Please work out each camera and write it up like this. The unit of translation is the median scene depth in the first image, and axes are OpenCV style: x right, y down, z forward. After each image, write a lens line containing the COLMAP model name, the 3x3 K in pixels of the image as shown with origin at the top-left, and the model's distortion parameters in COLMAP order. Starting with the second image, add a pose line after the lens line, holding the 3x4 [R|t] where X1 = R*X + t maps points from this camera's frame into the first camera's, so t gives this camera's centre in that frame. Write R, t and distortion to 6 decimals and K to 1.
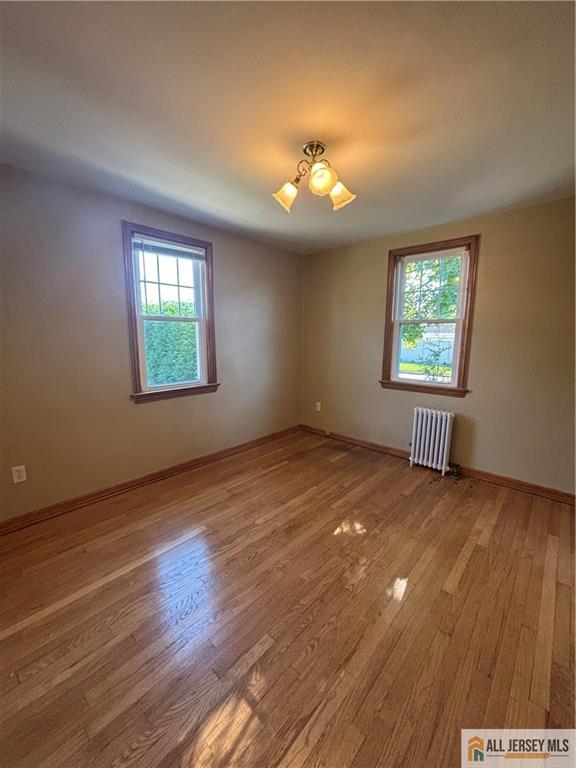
lens RADIAL K [[309.2, 0, 286.8], [0, 309.2, 381.7], [0, 0, 1]] dist [-0.000664, 0.001004]
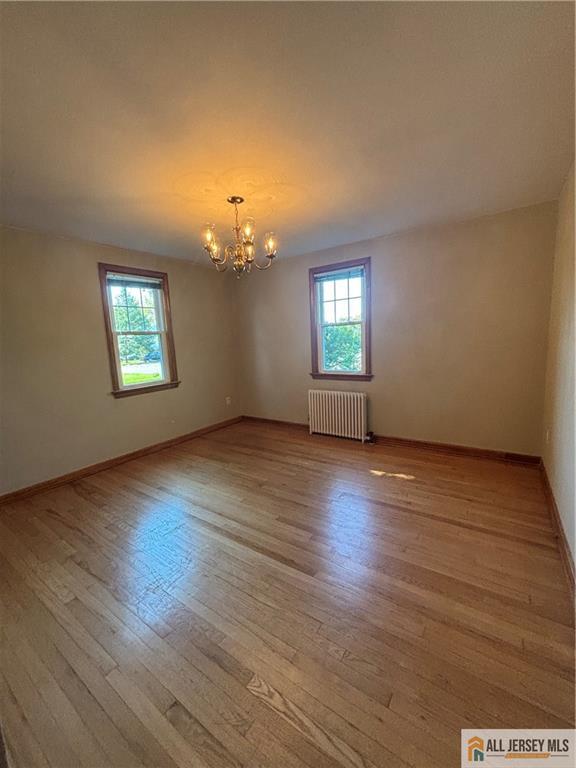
lens RADIAL K [[309.2, 0, 286.8], [0, 309.2, 381.7], [0, 0, 1]] dist [-0.000664, 0.001004]
pose [[0.991880, -0.066800, 0.108223, 0.072583], [0.069311, 0.997402, -0.019609, 0.055118], [-0.106632, 0.026951, 0.993933, -0.285356]]
